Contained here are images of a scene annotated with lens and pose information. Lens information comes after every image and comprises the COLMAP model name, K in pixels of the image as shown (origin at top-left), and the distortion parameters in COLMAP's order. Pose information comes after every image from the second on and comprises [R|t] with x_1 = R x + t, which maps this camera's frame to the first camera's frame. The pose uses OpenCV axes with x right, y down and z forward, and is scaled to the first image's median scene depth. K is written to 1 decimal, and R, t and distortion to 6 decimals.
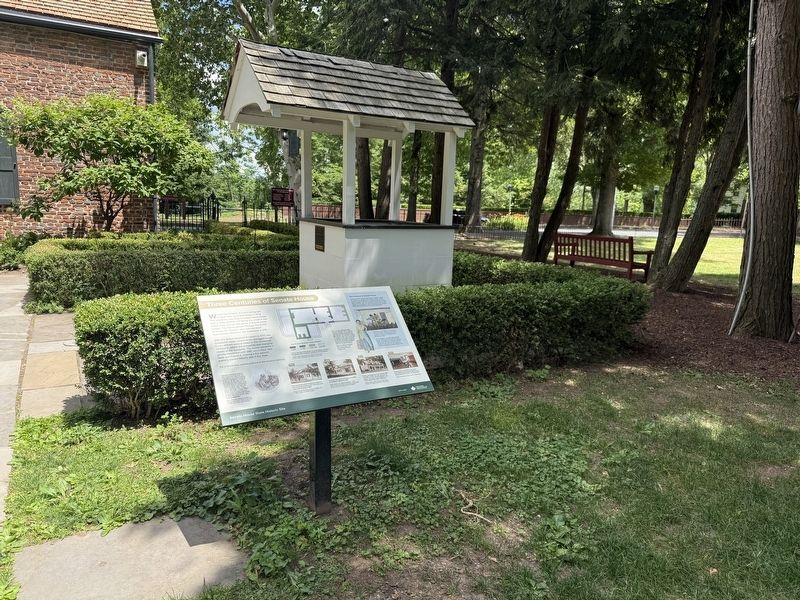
lens RADIAL K [[548.7, 0, 400.0], [0, 548.7, 300.0], [0, 0, 1]] dist [0.053842, -0.090957]
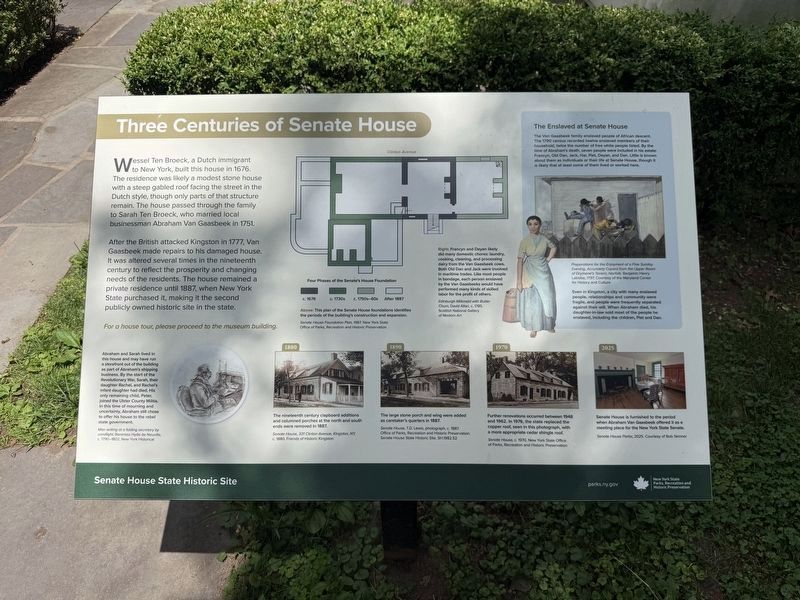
lens RADIAL K [[548.7, 0, 400.0], [0, 548.7, 300.0], [0, 0, 1]] dist [0.053842, -0.090957]
pose [[0.866800, 0.302487, -0.396433, -0.002577], [-0.048343, 0.842234, 0.536941, -0.097588], [0.496307, -0.446255, 0.744671, 0.735938]]
